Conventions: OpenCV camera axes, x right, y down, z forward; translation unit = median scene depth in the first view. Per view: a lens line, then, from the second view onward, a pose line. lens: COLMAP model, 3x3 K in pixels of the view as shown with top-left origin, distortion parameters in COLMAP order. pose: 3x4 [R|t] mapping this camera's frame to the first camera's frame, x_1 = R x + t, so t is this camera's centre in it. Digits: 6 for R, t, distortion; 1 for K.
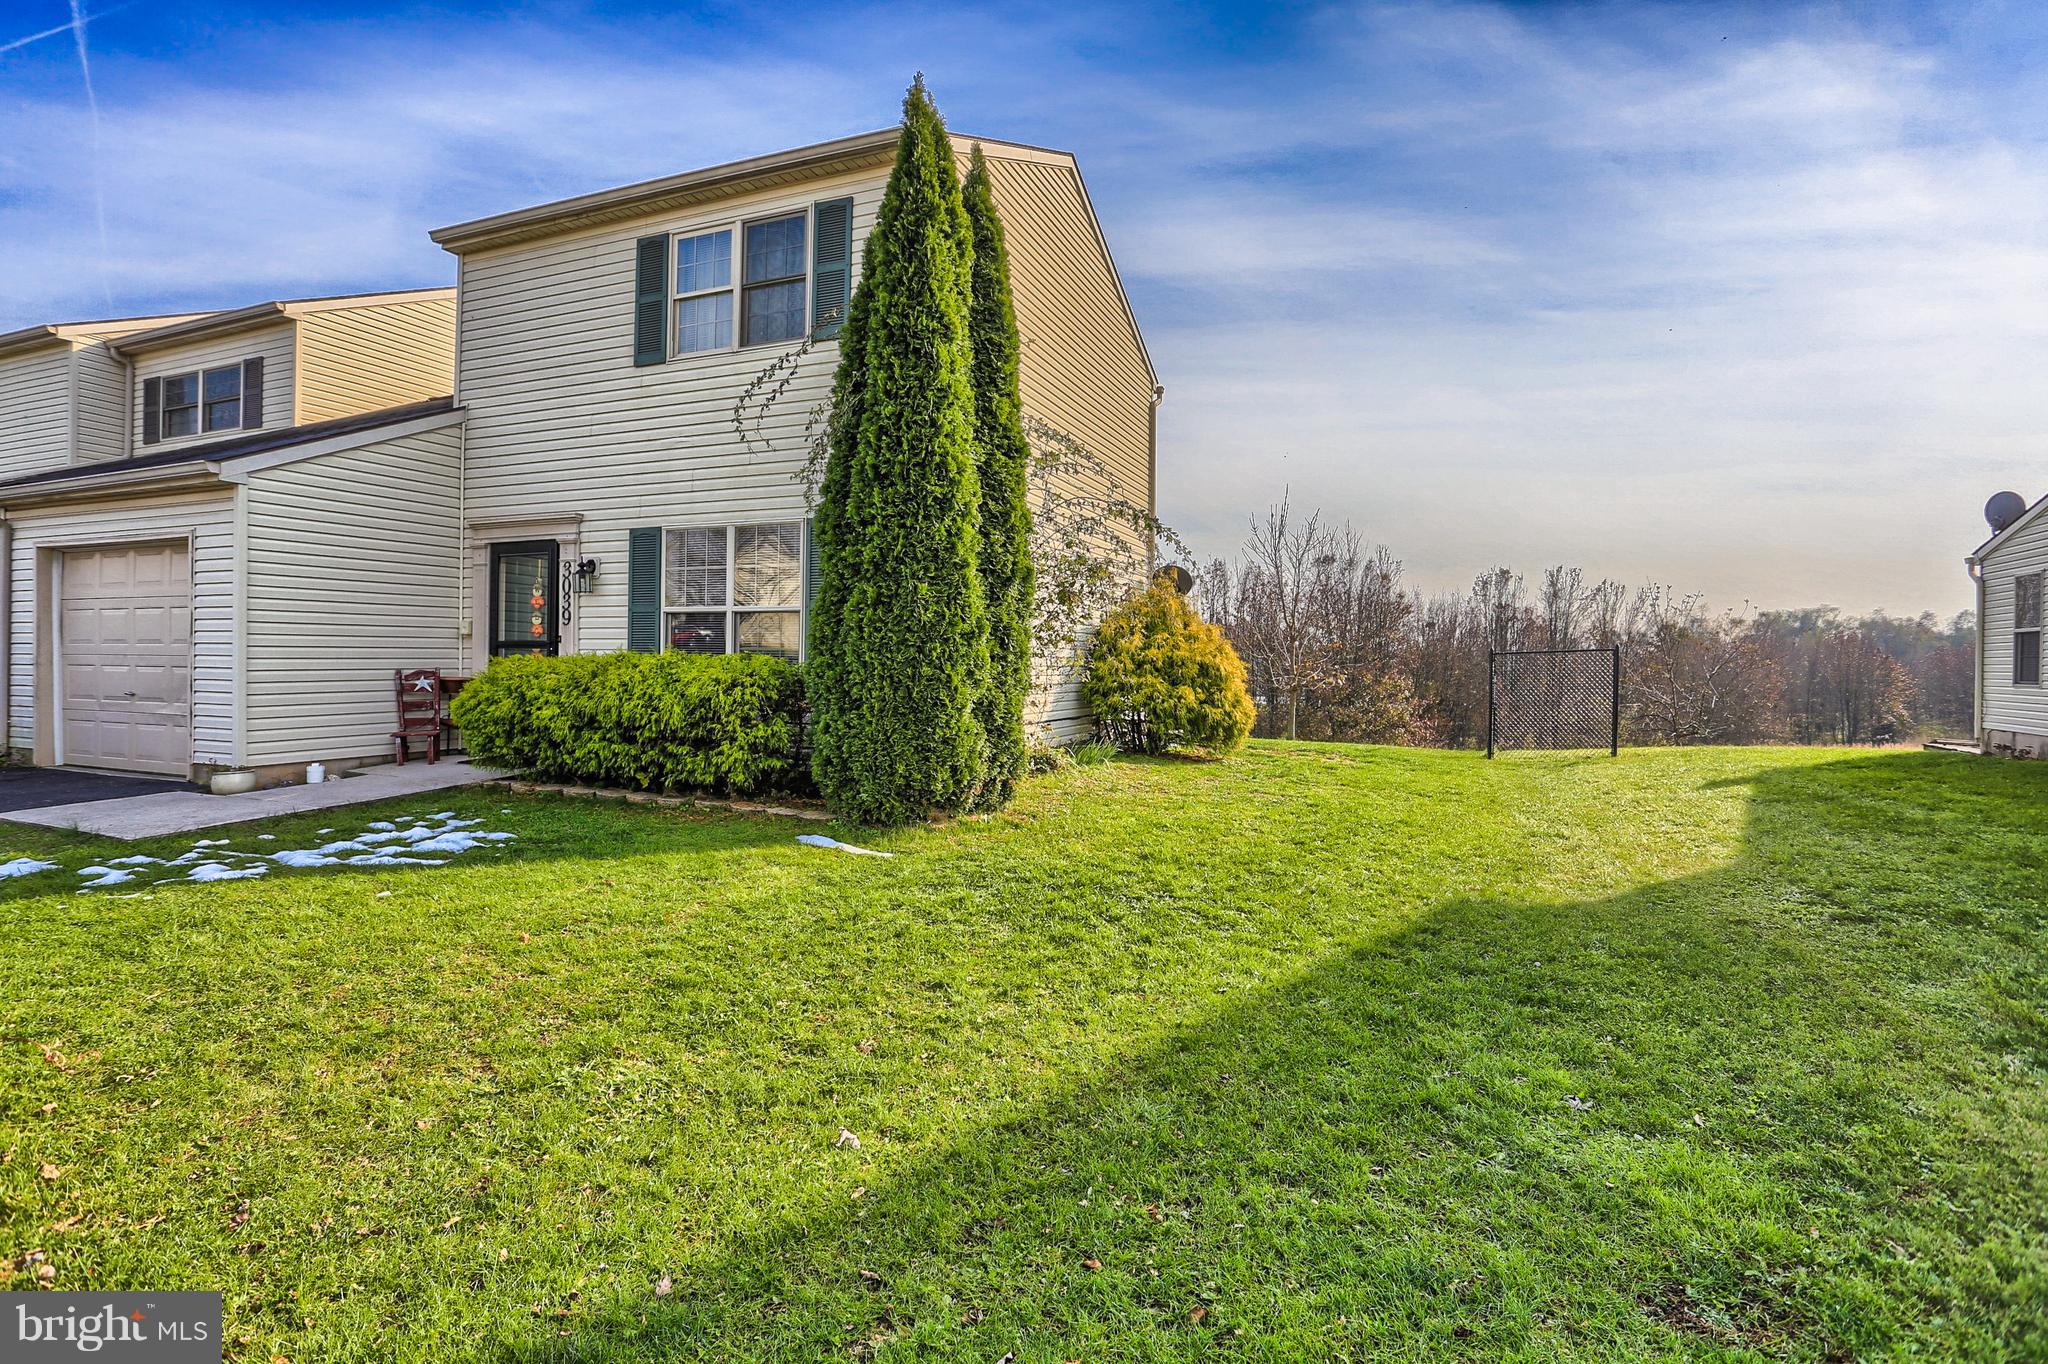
lens RADIAL K [[1022.7, 0, 1014.9], [0, 1022.7, 671.0], [0, 0, 1]] dist [-0.074603, 0.030604]
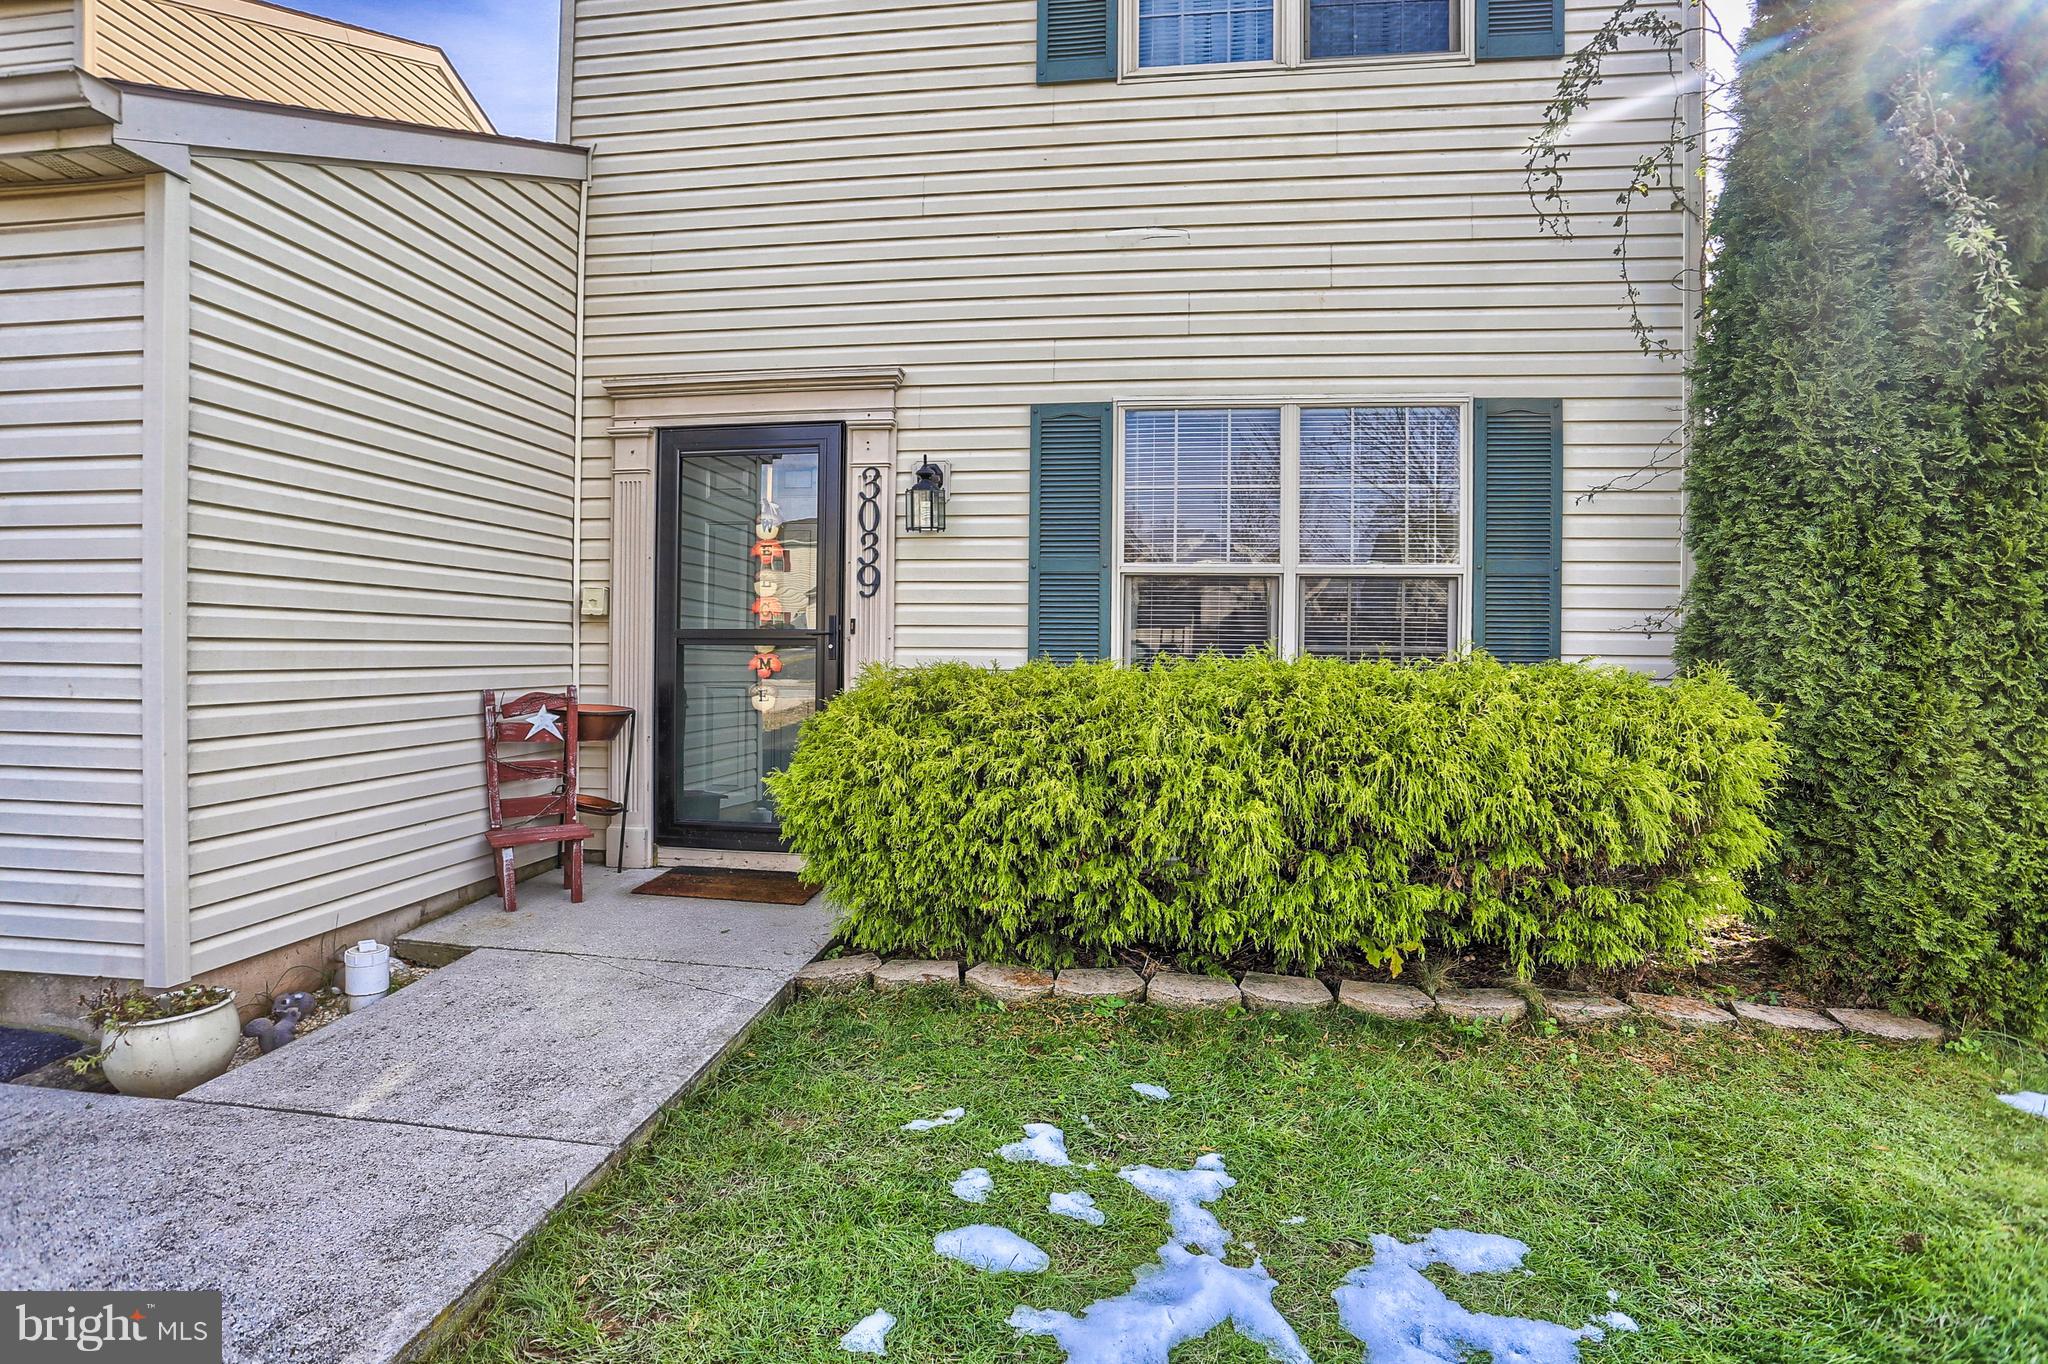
lens RADIAL K [[977.4, 0, 942.9], [0, 977.4, 673.5], [0, 0, 1]] dist [-0.068735, 0.024435]
pose [[0.968460, -0.004983, 0.249120, -0.541406], [0.003205, 0.999966, 0.007543, -0.012502], [-0.249149, -0.006507, 0.968443, 0.547180]]
